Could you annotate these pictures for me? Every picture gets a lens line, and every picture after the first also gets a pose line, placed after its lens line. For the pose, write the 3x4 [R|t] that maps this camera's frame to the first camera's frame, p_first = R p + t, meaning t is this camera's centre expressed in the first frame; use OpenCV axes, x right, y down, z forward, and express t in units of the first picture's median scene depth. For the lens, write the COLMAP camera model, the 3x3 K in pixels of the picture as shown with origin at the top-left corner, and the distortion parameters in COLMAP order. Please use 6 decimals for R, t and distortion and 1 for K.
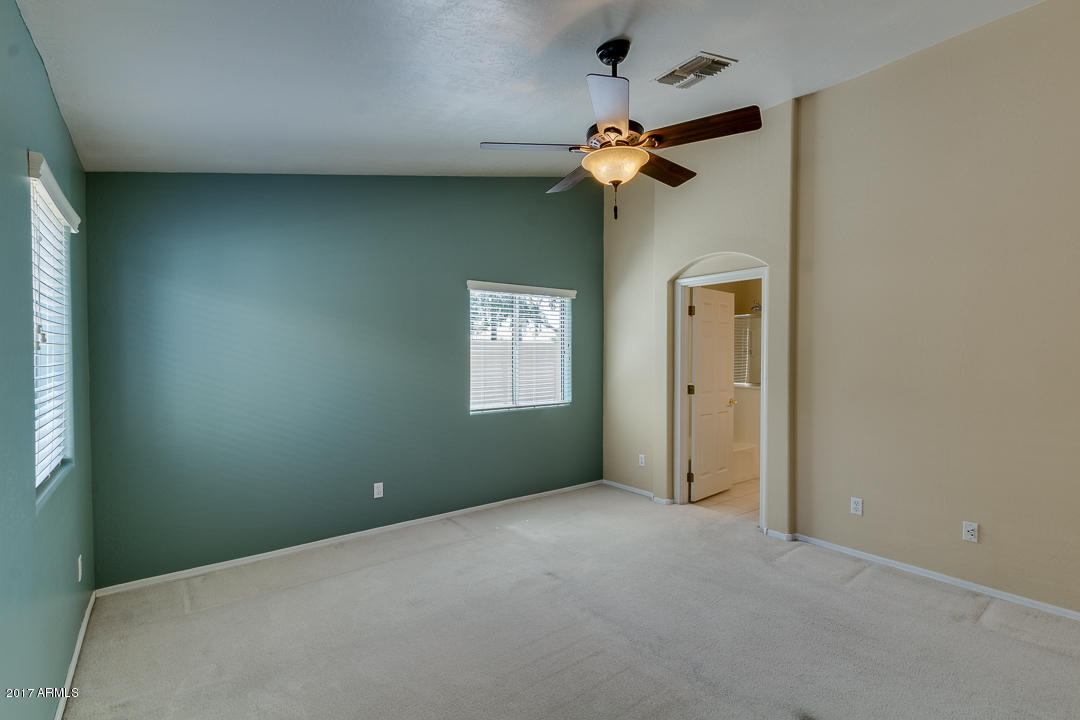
lens RADIAL K [[486.9, 0, 539.5], [0, 486.9, 364.8], [0, 0, 1]] dist [0.007767, 0.000475]
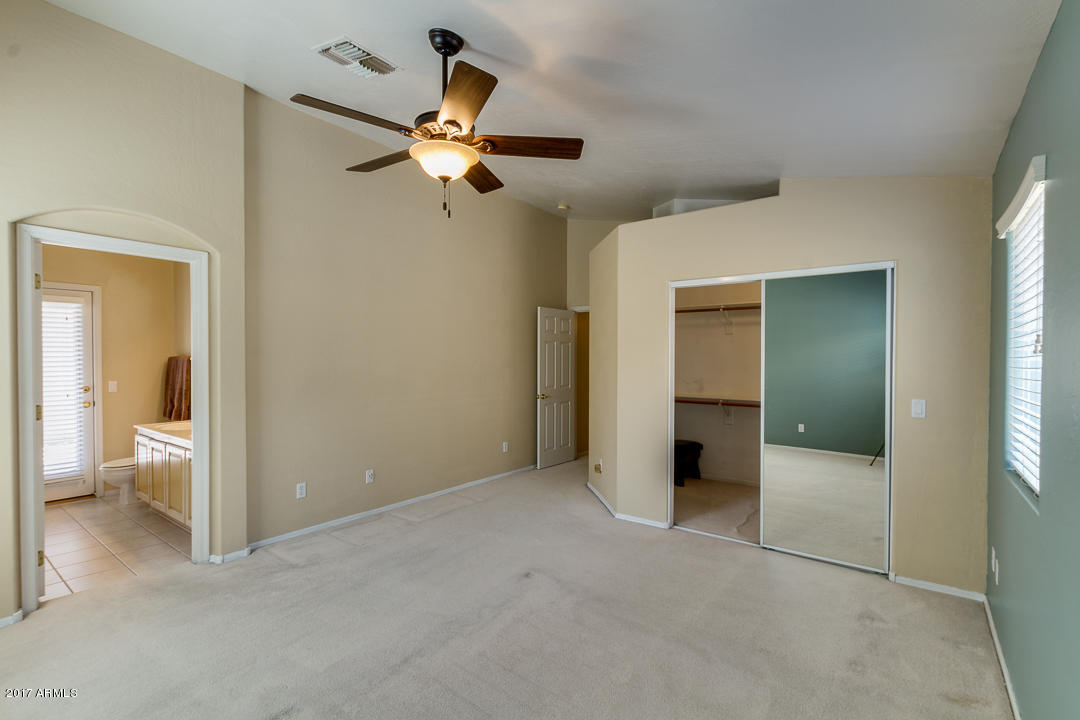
lens RADIAL K [[486.9, 0, 539.5], [0, 486.9, 364.8], [0, 0, 1]] dist [0.007767, 0.000475]
pose [[-0.256041, -0.013057, 0.966578, -0.625867], [0.014796, 0.999739, 0.017424, -0.014487], [-0.966553, 0.018762, -0.255781, 0.807776]]
